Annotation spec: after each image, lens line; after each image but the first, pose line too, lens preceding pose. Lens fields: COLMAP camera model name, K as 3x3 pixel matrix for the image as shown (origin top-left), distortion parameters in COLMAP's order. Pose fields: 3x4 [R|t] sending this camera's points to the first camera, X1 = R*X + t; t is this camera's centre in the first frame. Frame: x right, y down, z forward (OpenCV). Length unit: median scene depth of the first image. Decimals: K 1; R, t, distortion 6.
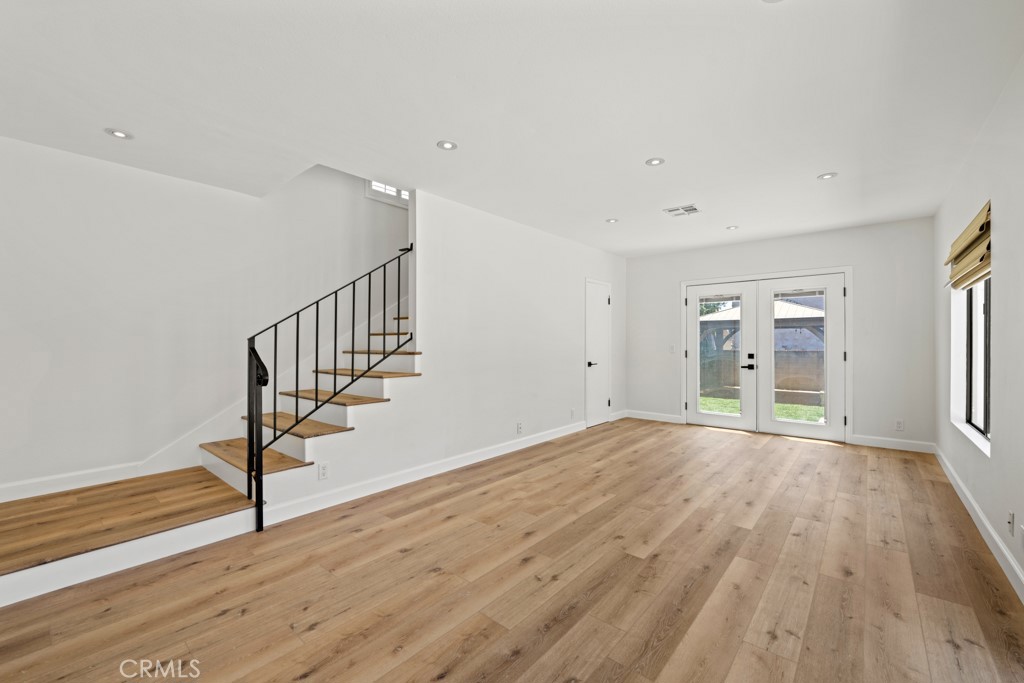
lens RADIAL K [[417.4, 0, 508.2], [0, 417.4, 343.8], [0, 0, 1]] dist [-0.008353, -0.001506]
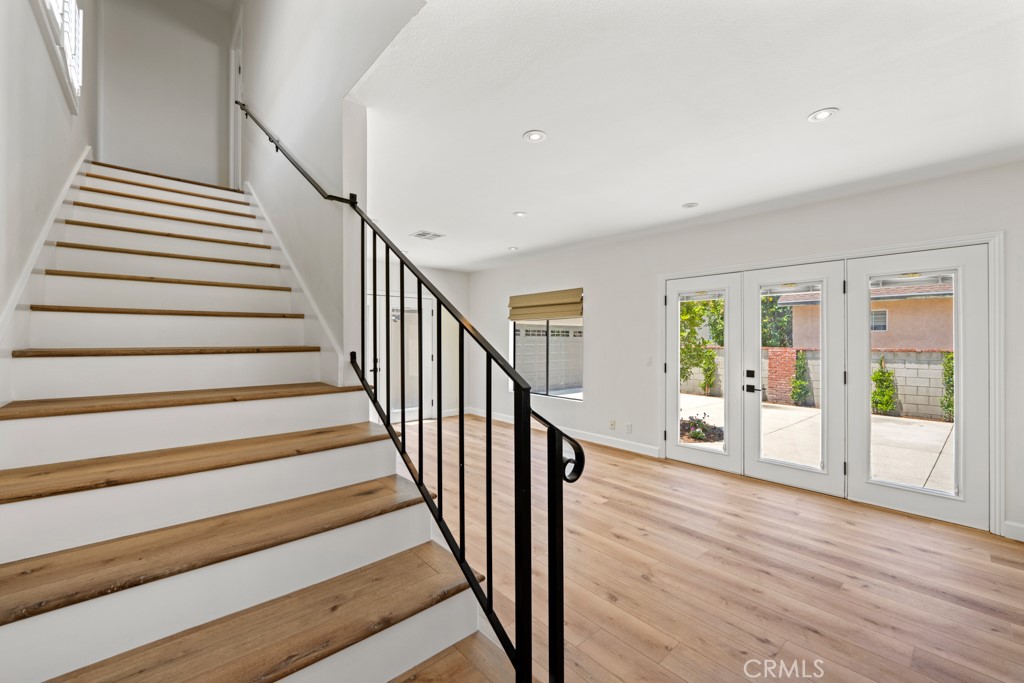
lens RADIAL K [[417.4, 0, 513.6], [0, 417.4, 338.5], [0, 0, 1]] dist [-0.008353, -0.001506]
pose [[0.136272, 0.002100, 0.990669, -0.876317], [0.000082, 0.999998, -0.002131, -0.050737], [-0.990672, 0.000372, 0.136271, 0.809864]]
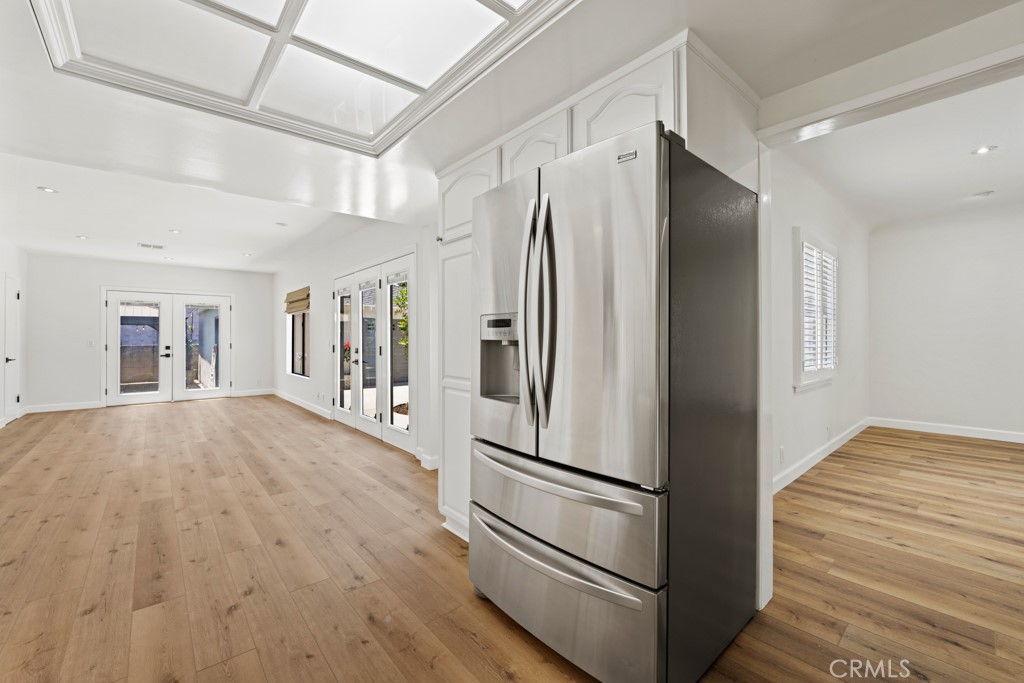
lens RADIAL K [[417.4, 0, 508.2], [0, 417.4, 335.1], [0, 0, 1]] dist [-0.008353, -0.001506]
pose [[0.146533, 0.005707, 0.989189, -1.081243], [0.006060, 0.999959, -0.006667, 0.006777], [-0.989187, 0.006972, 0.146493, -0.570775]]
